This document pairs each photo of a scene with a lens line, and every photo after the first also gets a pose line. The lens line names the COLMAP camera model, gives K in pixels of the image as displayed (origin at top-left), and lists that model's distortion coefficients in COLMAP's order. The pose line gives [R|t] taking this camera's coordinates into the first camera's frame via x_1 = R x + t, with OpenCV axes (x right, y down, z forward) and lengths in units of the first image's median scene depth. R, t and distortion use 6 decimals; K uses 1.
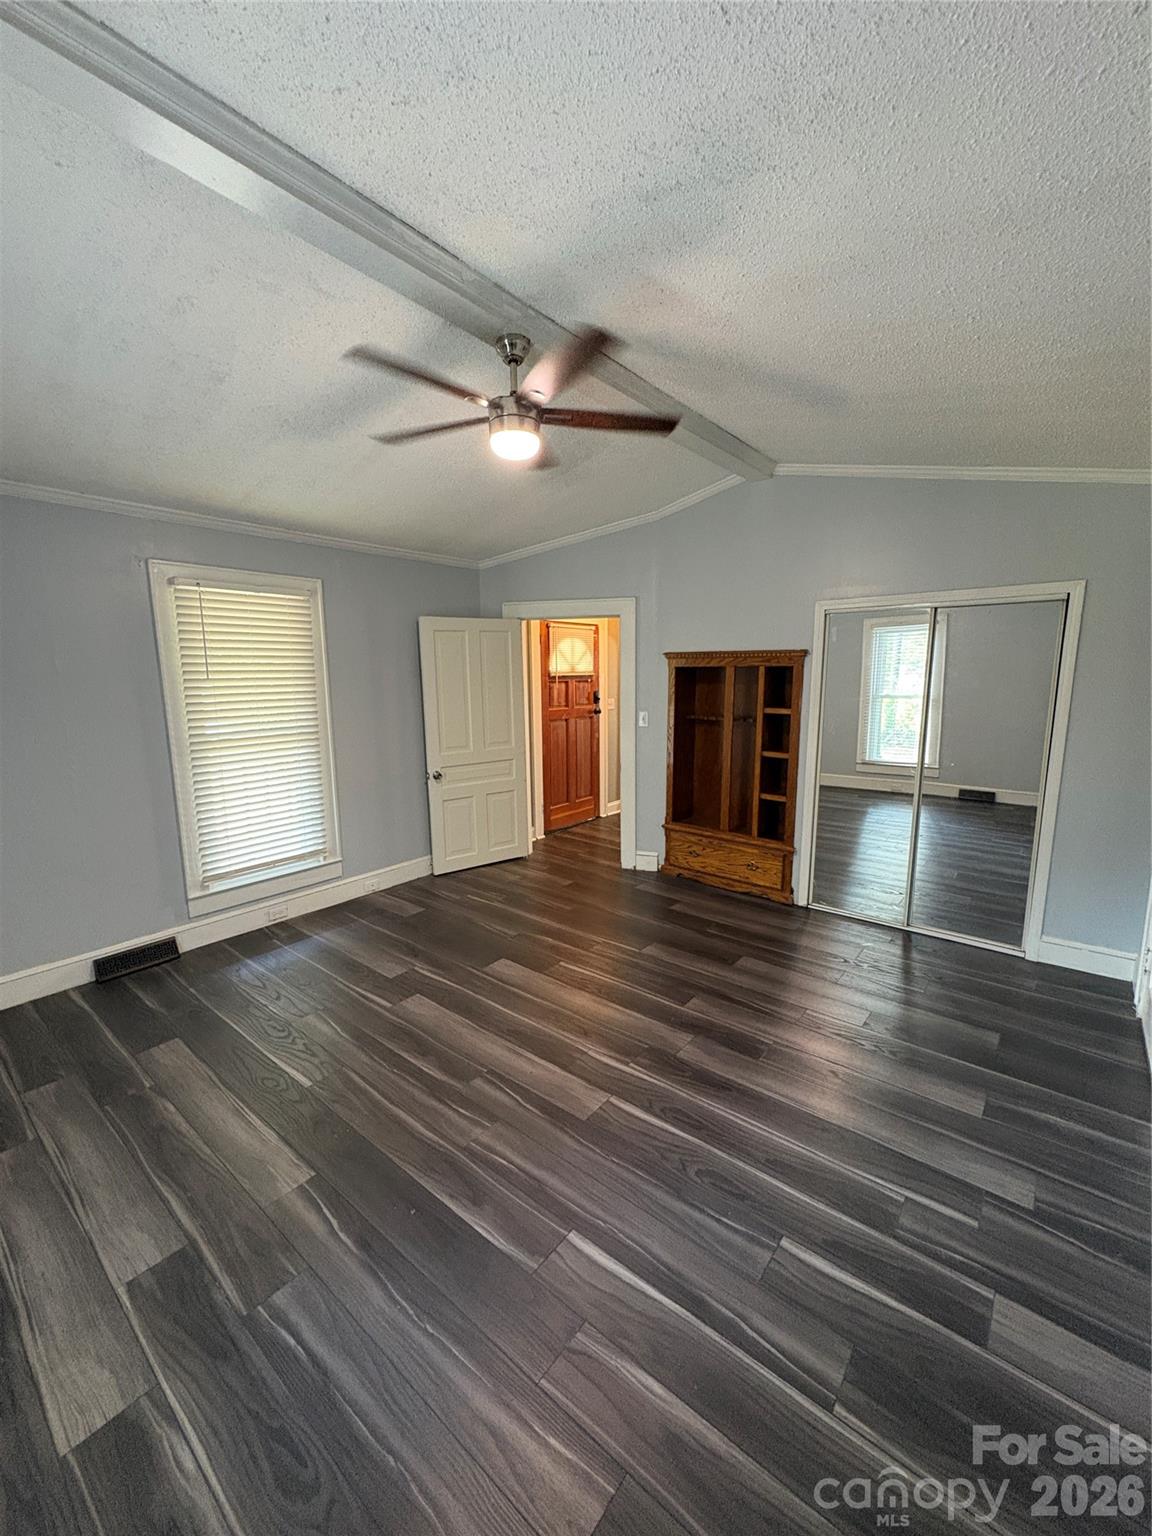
lens RADIAL K [[613.9, 0, 579.4], [0, 613.9, 768.9], [0, 0, 1]] dist [-0.001963, 0.000382]
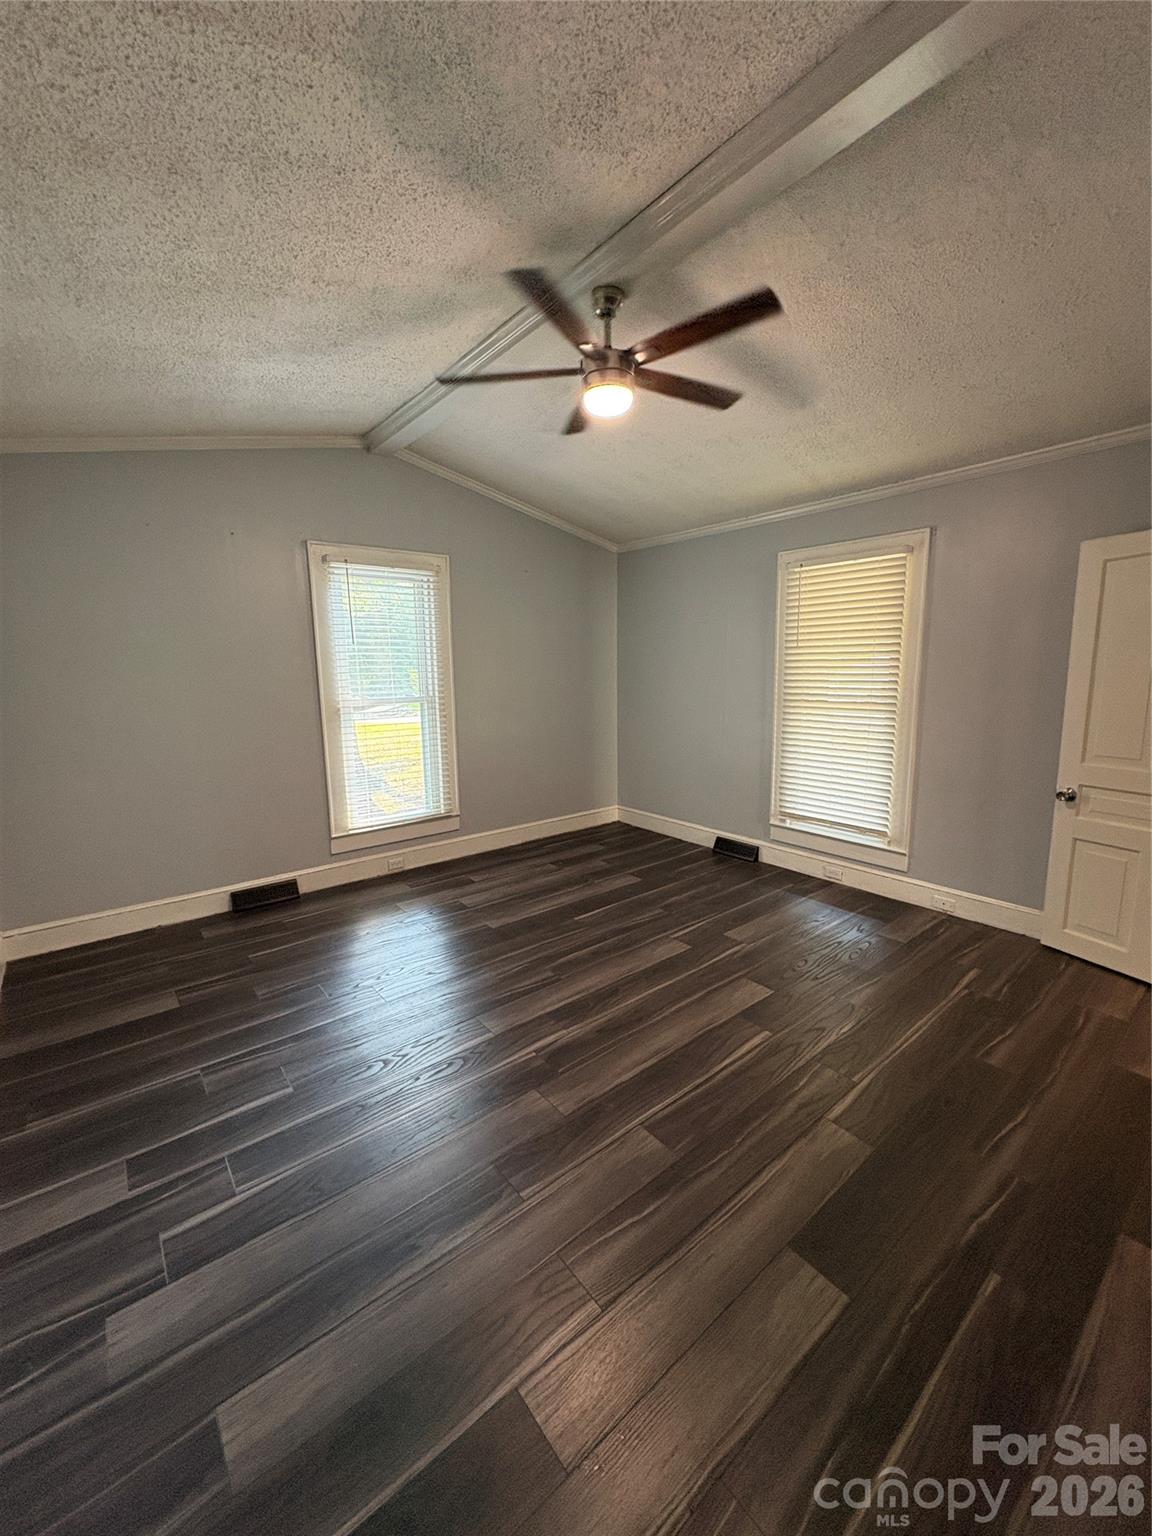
lens RADIAL K [[613.9, 0, 583.4], [0, 613.9, 776.6], [0, 0, 1]] dist [-0.001963, 0.000382]
pose [[-0.199176, 0.191285, -0.961113, 0.589409], [-0.137063, 0.965686, 0.220599, -0.099218], [0.970331, 0.175671, -0.166124, 0.760704]]
